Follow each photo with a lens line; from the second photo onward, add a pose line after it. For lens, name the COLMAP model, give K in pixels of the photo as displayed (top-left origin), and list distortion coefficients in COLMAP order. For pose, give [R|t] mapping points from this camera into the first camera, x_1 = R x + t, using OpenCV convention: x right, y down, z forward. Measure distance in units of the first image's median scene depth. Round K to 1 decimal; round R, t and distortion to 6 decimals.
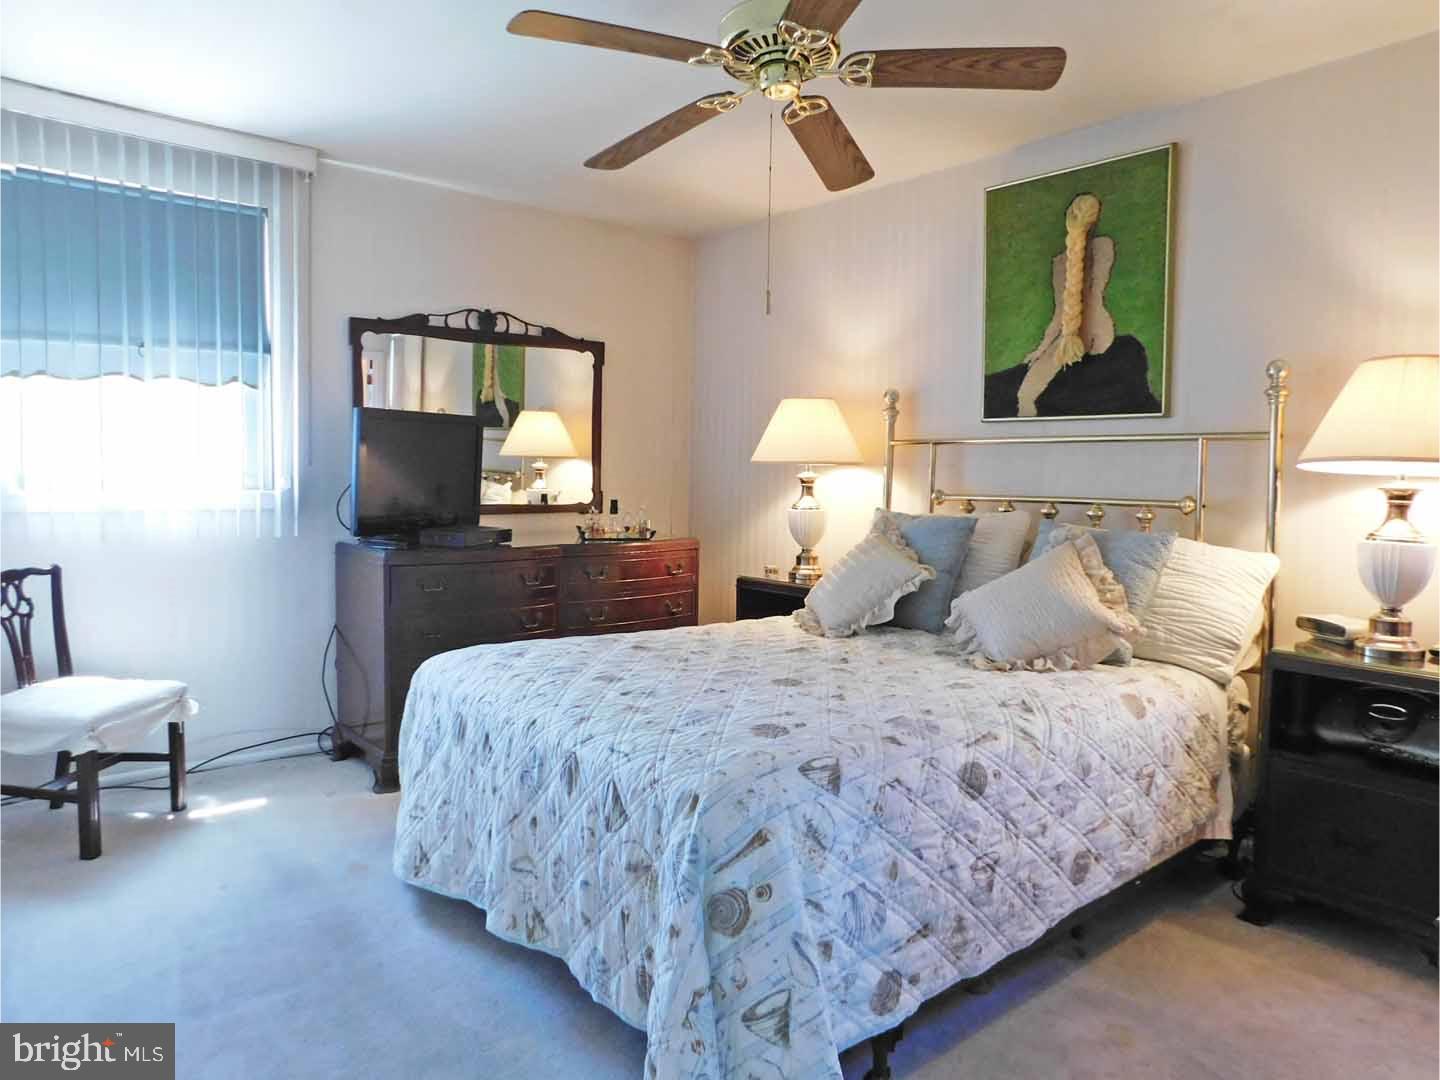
lens RADIAL K [[938.3, 0, 716.5], [0, 938.3, 532.0], [0, 0, 1]] dist [0.000750, 0.000695]
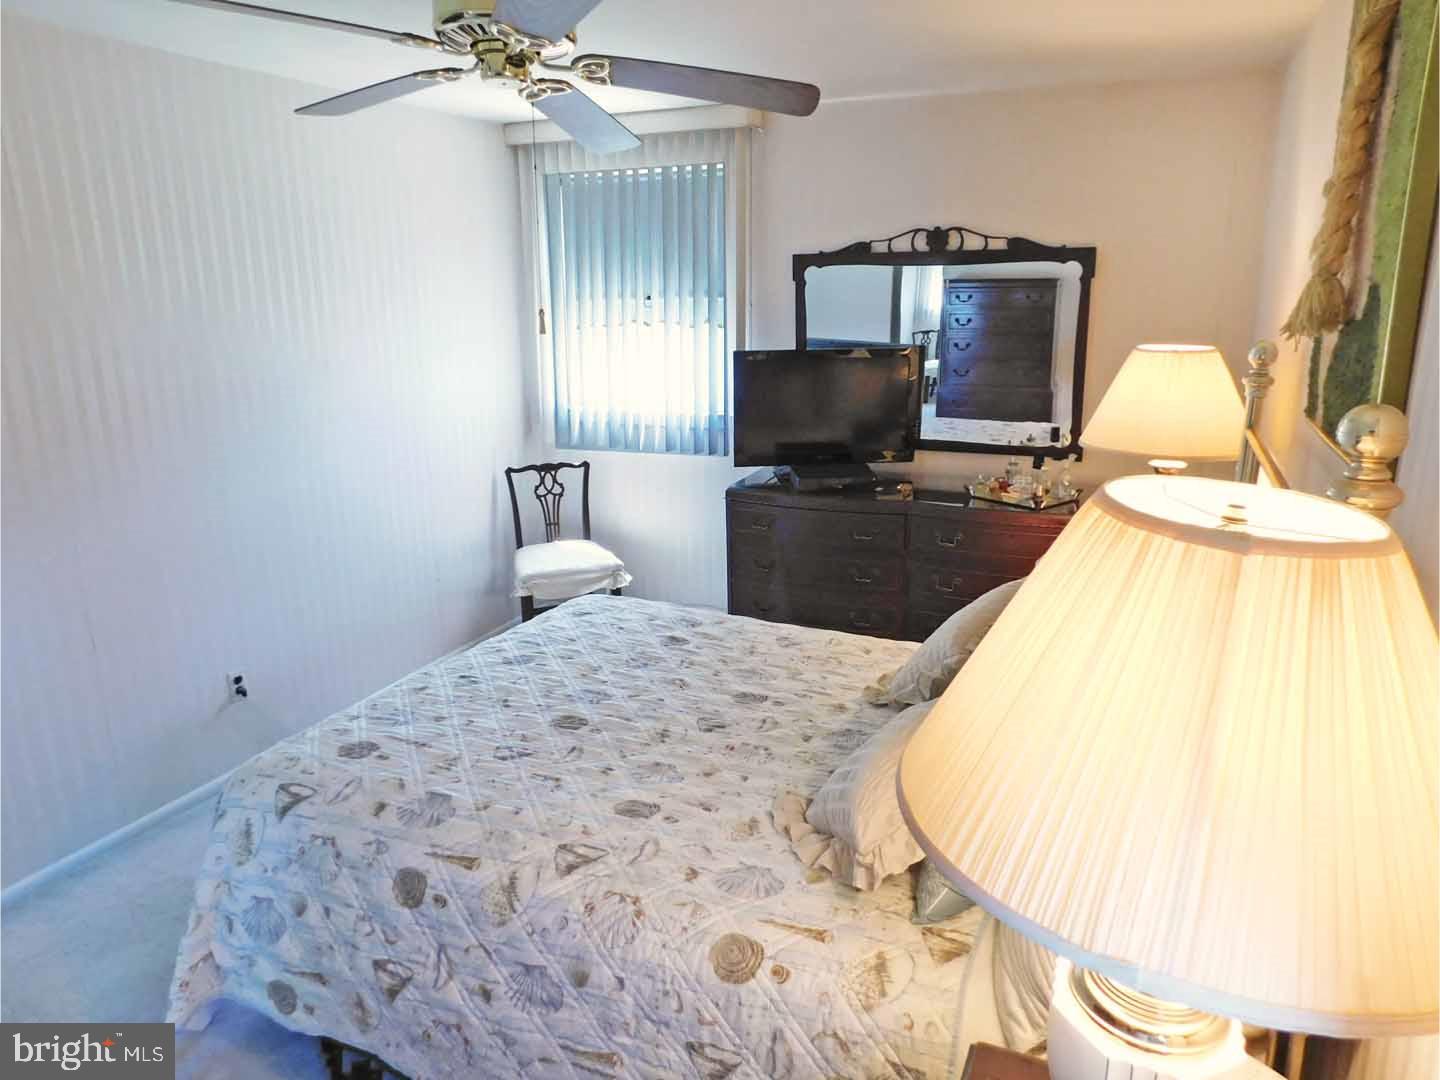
lens RADIAL K [[952.0, 0, 724.1], [0, 952.0, 537.7], [0, 0, 1]] dist [-0.068512, 0.060916]
pose [[0.466305, 0.206861, -0.860098, 0.554972], [-0.050136, 0.976892, 0.207770, -0.135818], [0.883202, -0.053762, 0.465901, 0.419515]]
